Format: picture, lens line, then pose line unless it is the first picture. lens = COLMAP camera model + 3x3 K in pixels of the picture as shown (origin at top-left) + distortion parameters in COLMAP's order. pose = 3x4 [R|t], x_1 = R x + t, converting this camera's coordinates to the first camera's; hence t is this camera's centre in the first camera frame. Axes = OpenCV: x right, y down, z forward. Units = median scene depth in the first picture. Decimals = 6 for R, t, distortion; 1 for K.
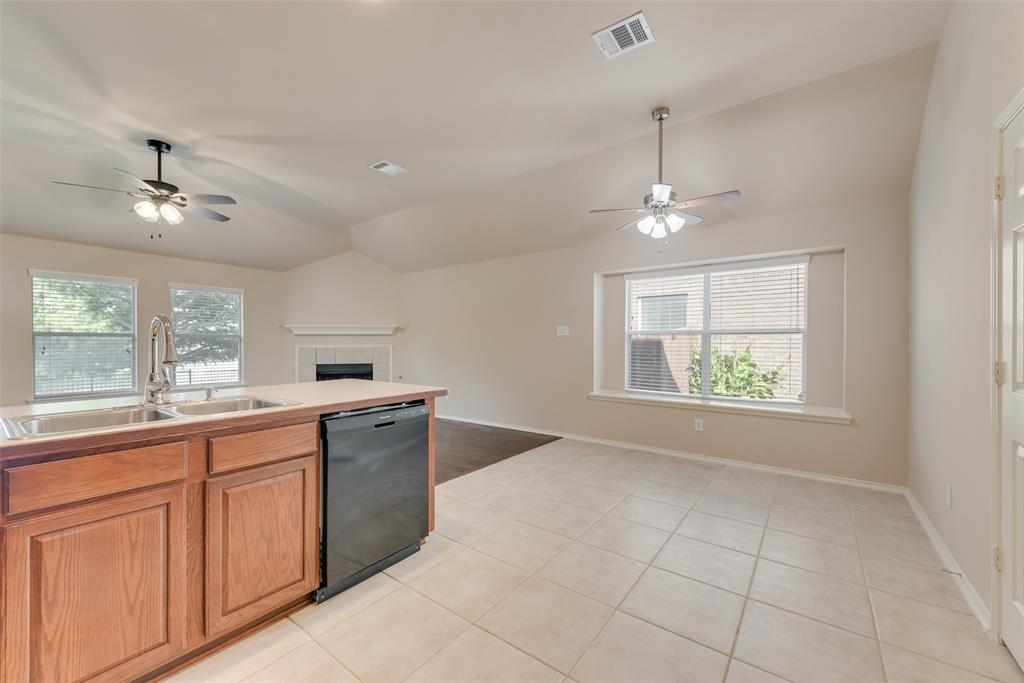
lens RADIAL K [[408.3, 0, 515.3], [0, 408.3, 345.3], [0, 0, 1]] dist [0.002281, -0.000267]
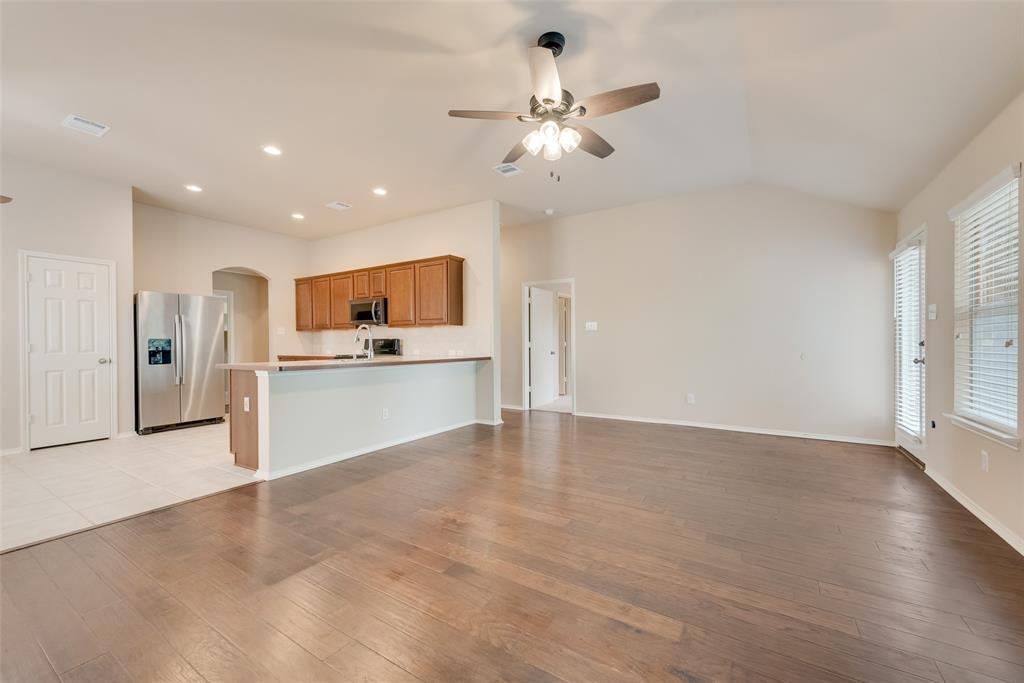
lens RADIAL K [[408.3, 0, 514.0], [0, 408.3, 345.0], [0, 0, 1]] dist [0.002281, -0.000267]
pose [[-0.996361, 0.006110, -0.085017, -0.536944], [0.005433, 0.999952, 0.008193, 0.011618], [0.085063, 0.007701, -0.996346, 1.220619]]
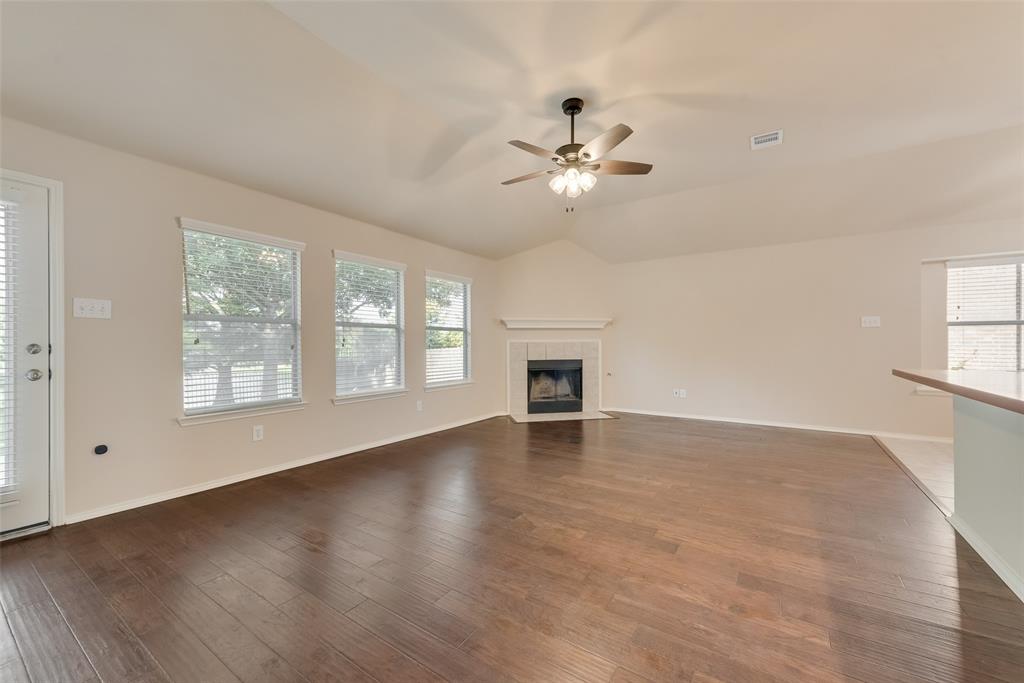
lens RADIAL K [[408.3, 0, 507.6], [0, 408.3, 345.9], [0, 0, 1]] dist [0.002281, -0.000267]
pose [[0.999242, -0.001789, 0.038894, -0.753189], [0.001819, 0.999998, -0.000719, 0.018871], [-0.038893, 0.000789, 0.999243, 0.095489]]
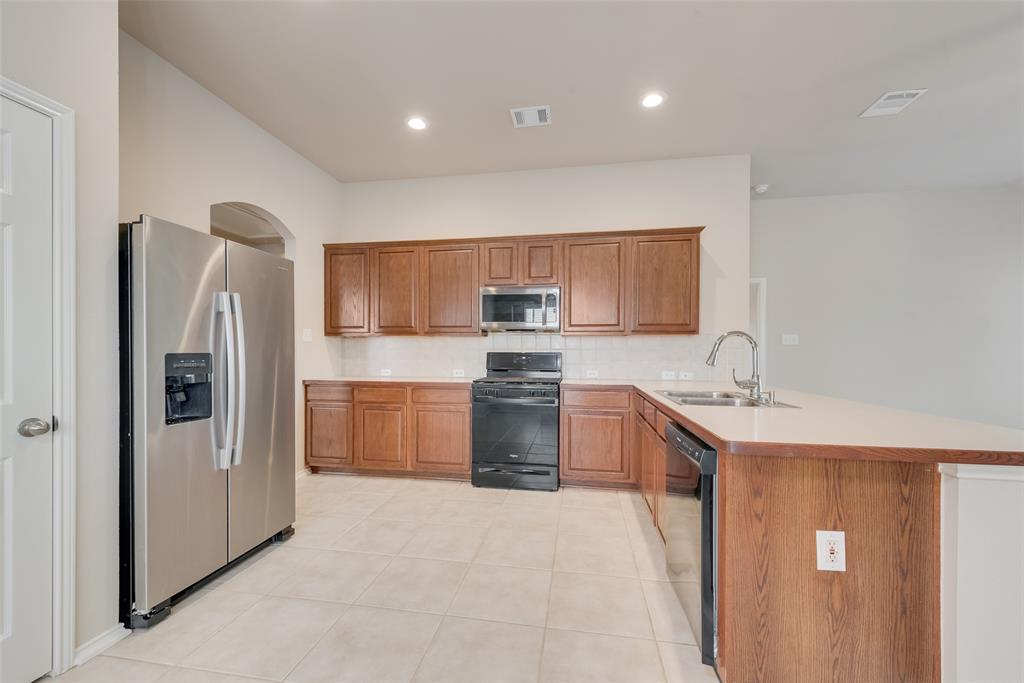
lens RADIAL K [[408.3, 0, 511.5], [0, 408.3, 352.1], [0, 0, 1]] dist [0.002281, -0.000267]
pose [[-0.891248, -0.003957, -0.453500, 0.144867], [-0.006836, 0.999966, 0.004710, -0.003411], [0.453465, 0.007298, -0.891244, 0.616847]]
